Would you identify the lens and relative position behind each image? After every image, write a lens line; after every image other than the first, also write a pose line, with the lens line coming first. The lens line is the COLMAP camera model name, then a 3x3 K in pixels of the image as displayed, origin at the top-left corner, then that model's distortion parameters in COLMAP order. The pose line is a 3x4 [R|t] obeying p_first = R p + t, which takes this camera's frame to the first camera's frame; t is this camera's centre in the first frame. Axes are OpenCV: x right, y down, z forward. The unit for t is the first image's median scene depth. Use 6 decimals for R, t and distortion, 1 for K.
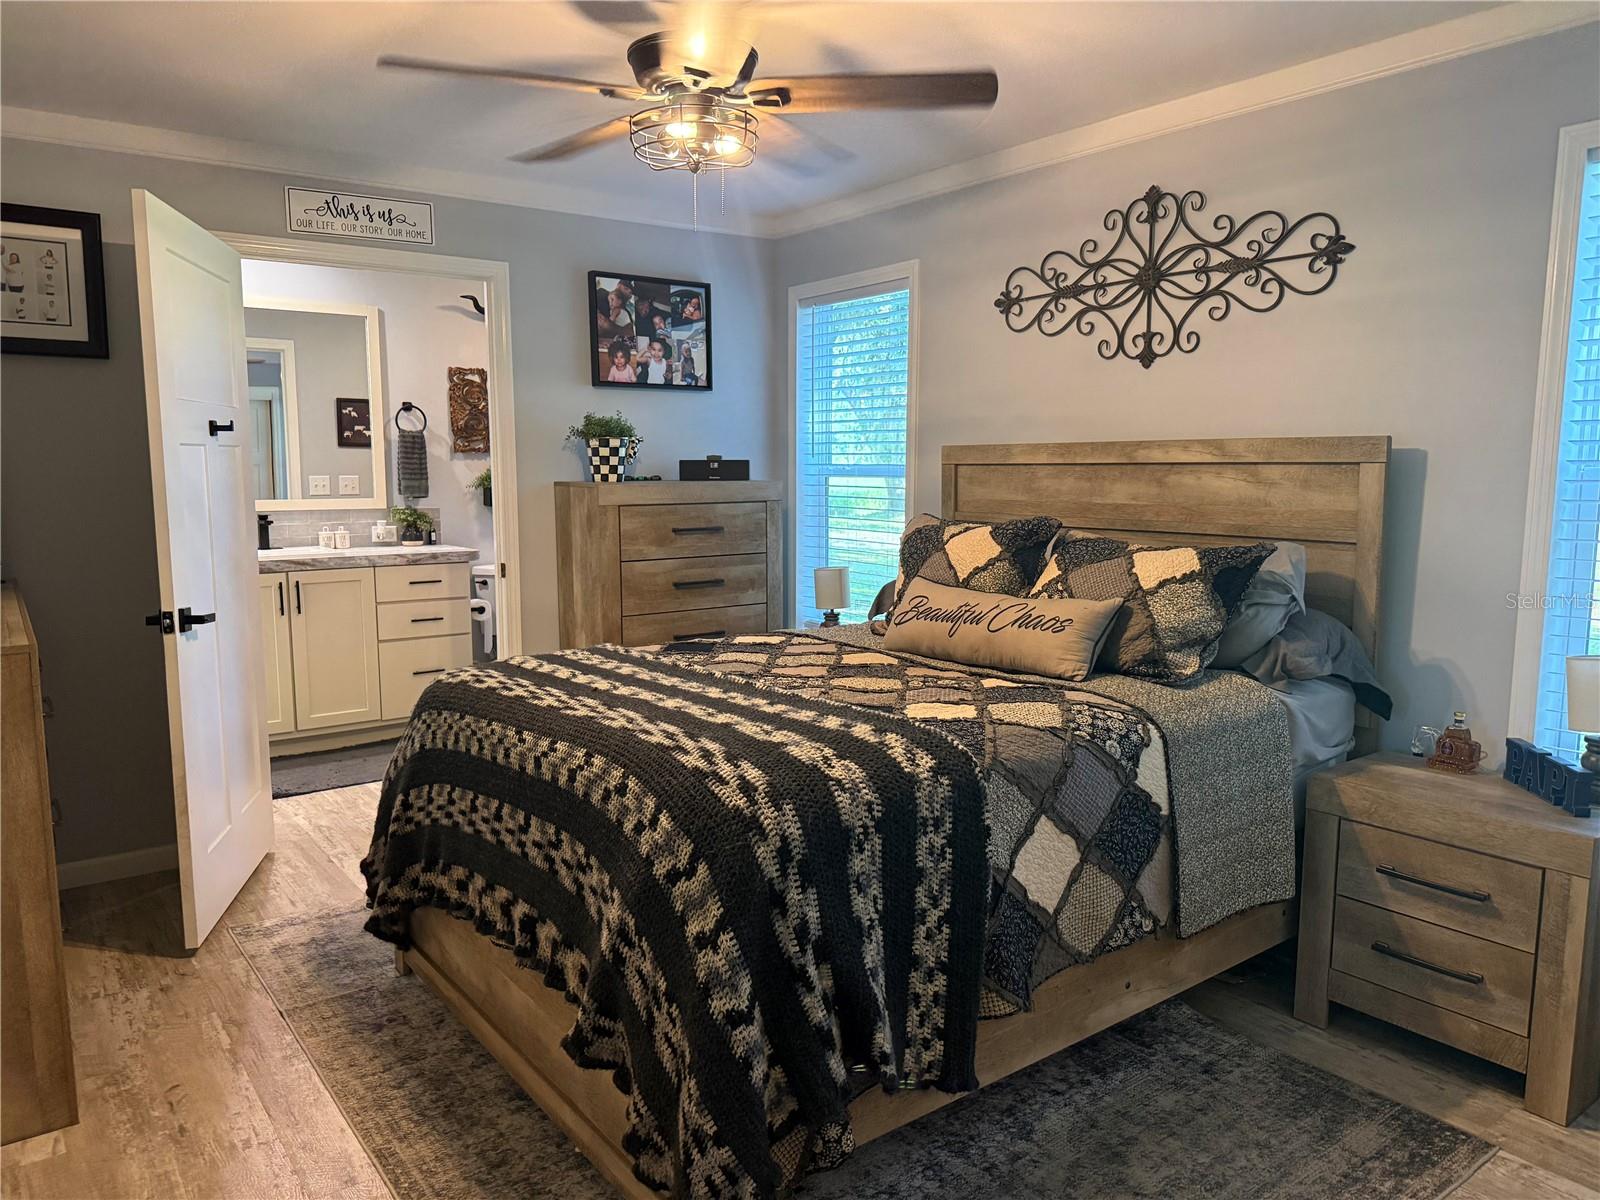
lens RADIAL K [[1125.8, 0, 806.9], [0, 1125.8, 609.2], [0, 0, 1]] dist [0.063231, -0.083583]
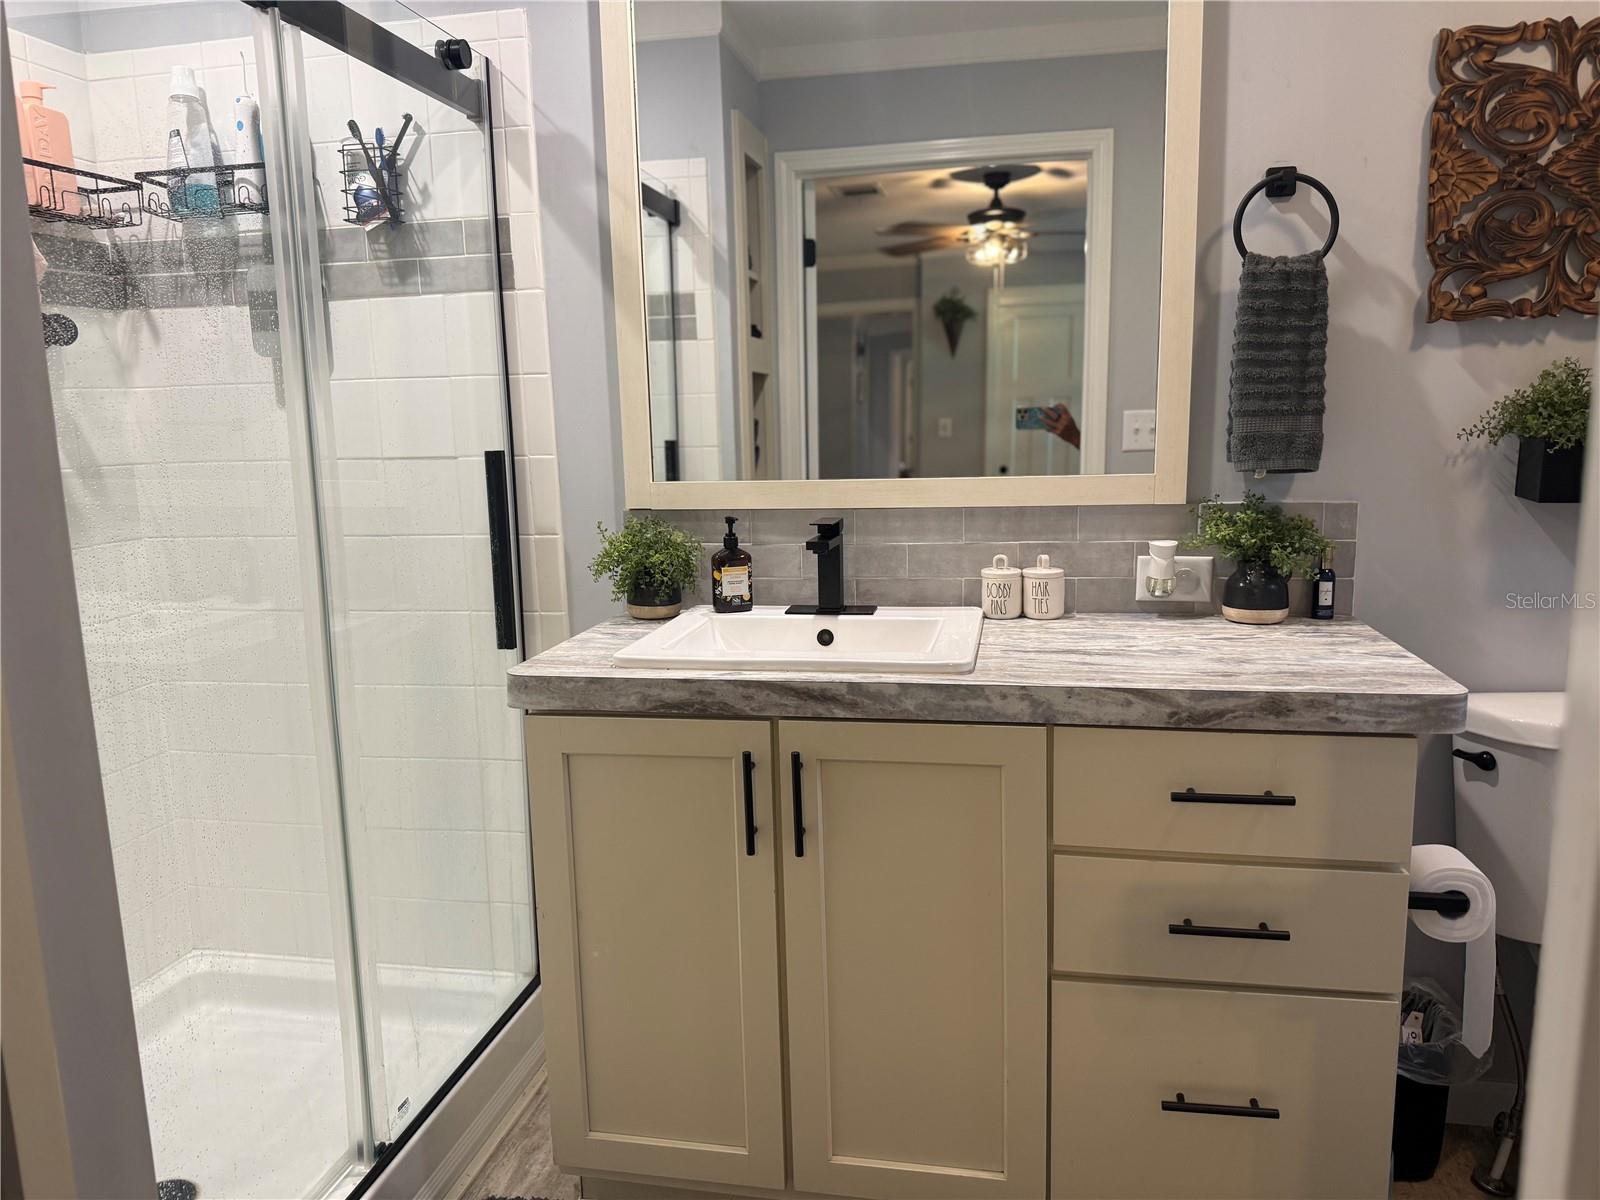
lens RADIAL K [[1125.8, 0, 789.4], [0, 1125.8, 603.4], [0, 0, 1]] dist [0.063231, -0.083583]
pose [[0.658268, 0.107038, -0.745135, -0.193450], [-0.068652, 0.994251, 0.082174, -0.078623], [0.749647, -0.002937, 0.661831, 0.685912]]
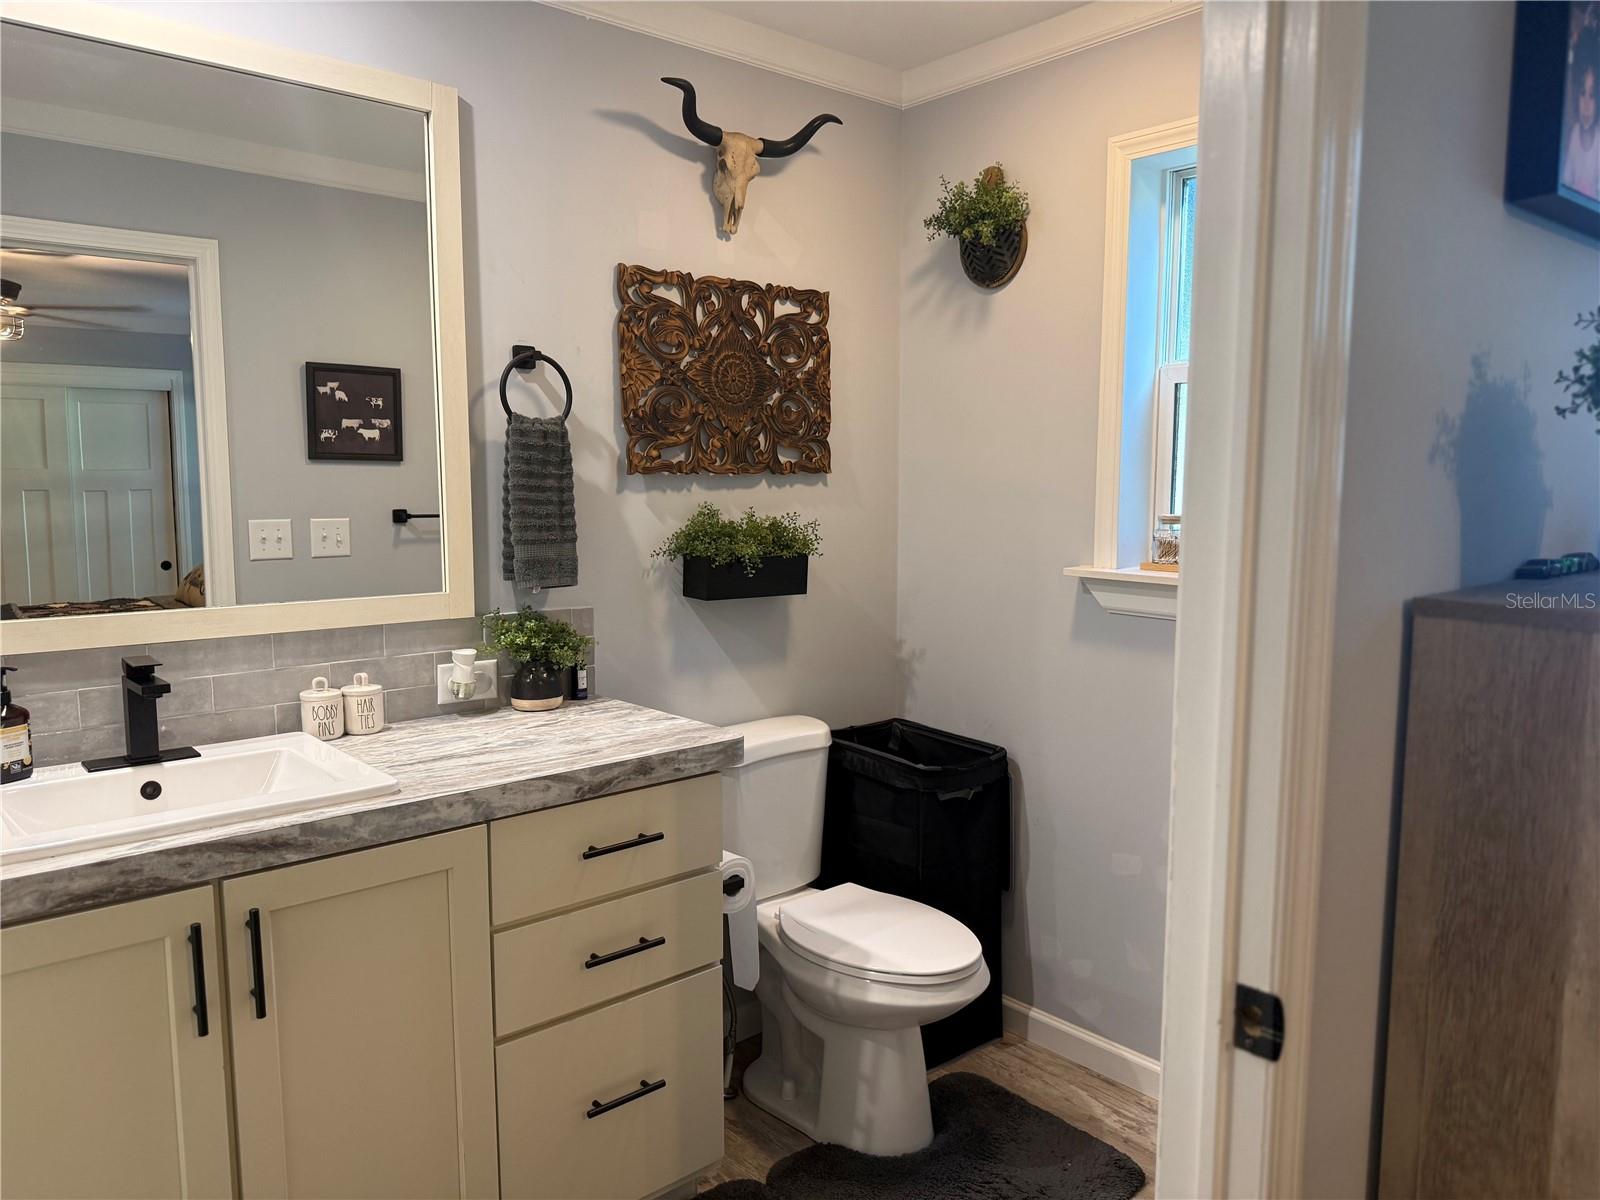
lens RADIAL K [[1125.8, 0, 811.4], [0, 1125.8, 606.1], [0, 0, 1]] dist [0.063231, -0.083583]
pose [[0.997435, -0.007918, 0.071134, -0.280292], [0.009166, 0.999810, -0.017225, -0.084136], [-0.070984, 0.017833, 0.997318, 0.598964]]
